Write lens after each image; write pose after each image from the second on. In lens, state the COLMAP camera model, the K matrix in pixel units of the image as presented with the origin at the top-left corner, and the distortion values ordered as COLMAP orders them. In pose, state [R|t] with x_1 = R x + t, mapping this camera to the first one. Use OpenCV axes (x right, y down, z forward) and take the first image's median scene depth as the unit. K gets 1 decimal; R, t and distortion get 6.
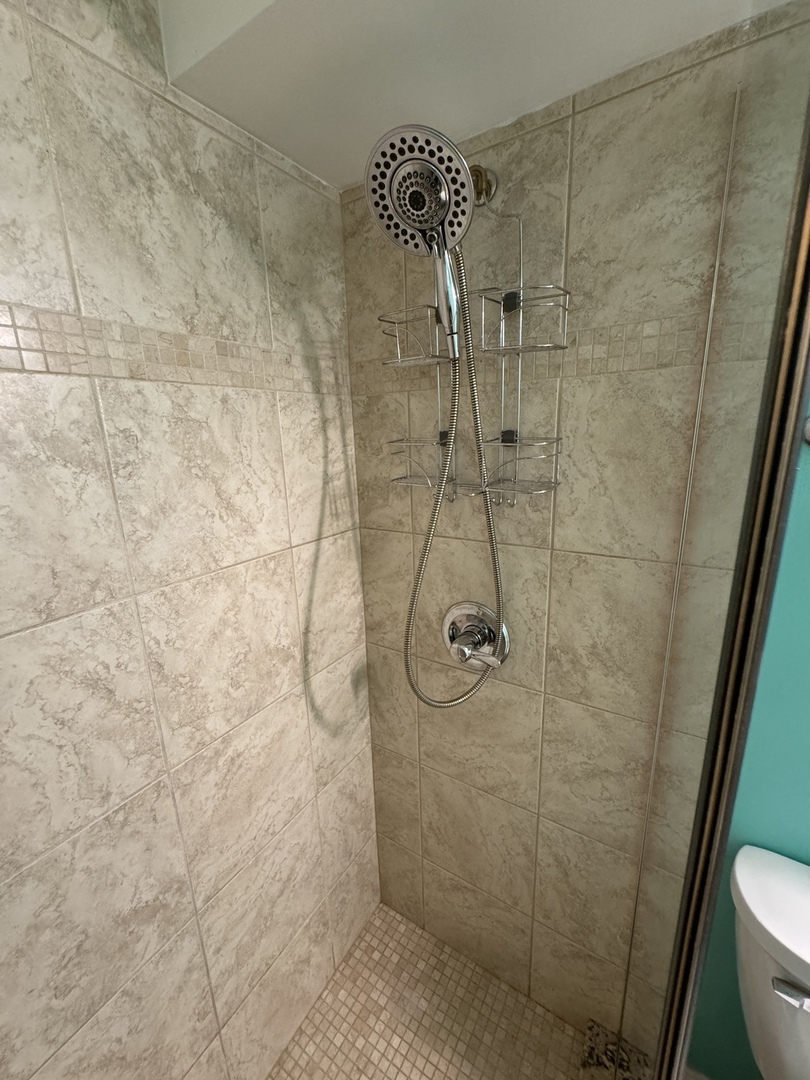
lens RADIAL K [[435.9, 0, 408.4], [0, 435.9, 540.1], [0, 0, 1]] dist [-0.004480, 0.001778]
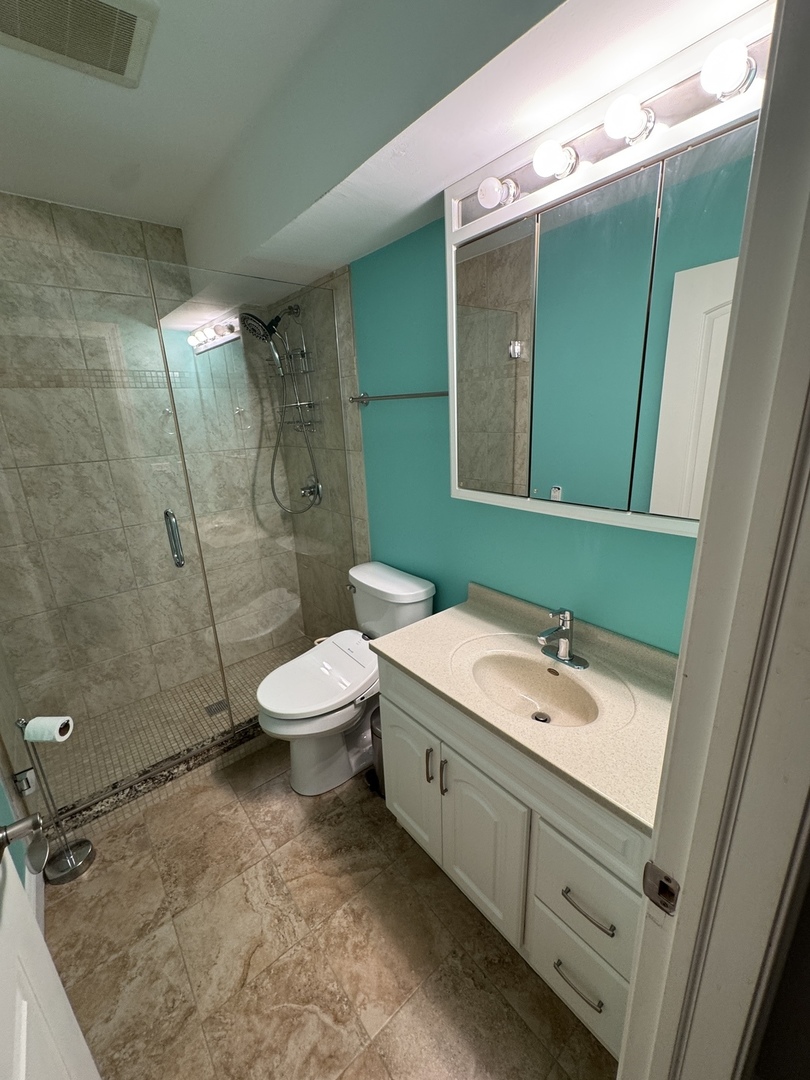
lens RADIAL K [[435.9, 0, 407.7], [0, 435.9, 539.6], [0, 0, 1]] dist [-0.004480, 0.001778]
pose [[0.954459, 0.075239, -0.288697, 1.512415], [-0.060392, 0.996369, 0.060007, 0.356967], [0.292164, -0.039839, 0.955538, -1.271054]]
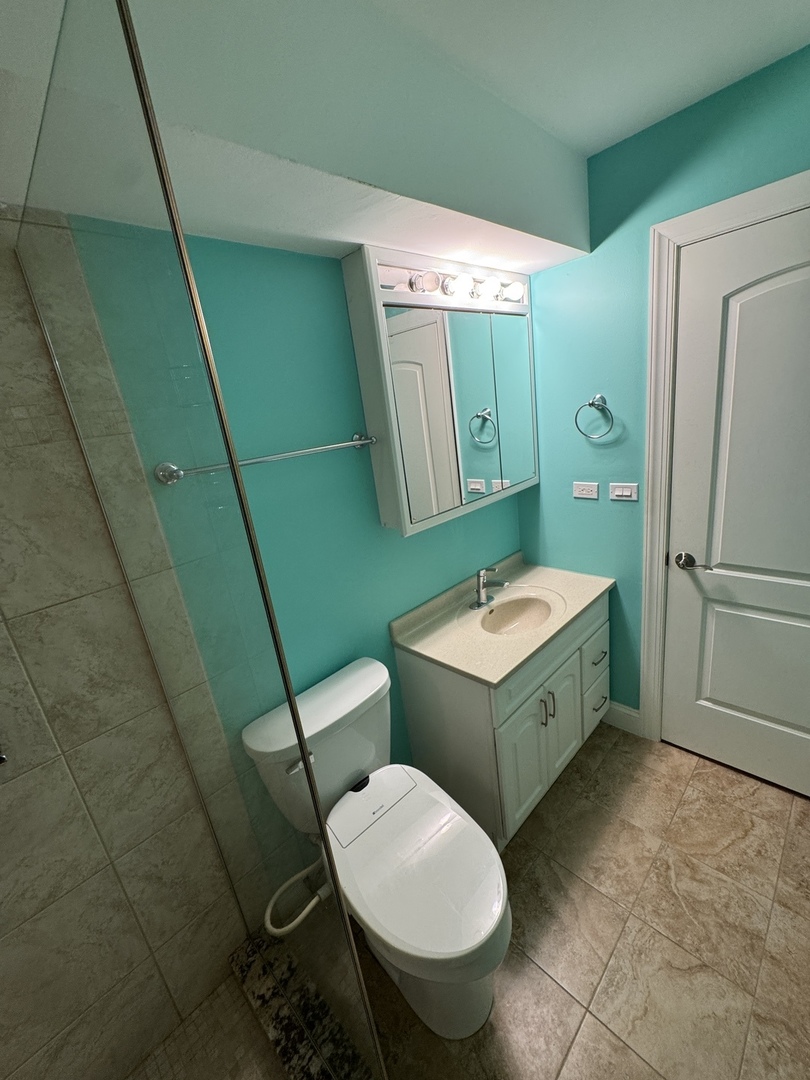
lens RADIAL K [[435.9, 0, 407.4], [0, 435.9, 539.9], [0, 0, 1]] dist [-0.004480, 0.001778]
pose [[0.220279, -0.278477, 0.934841, -0.331748], [0.356932, 0.914926, 0.188440, -0.006281], [-0.907787, 0.292165, 0.300936, -0.179929]]
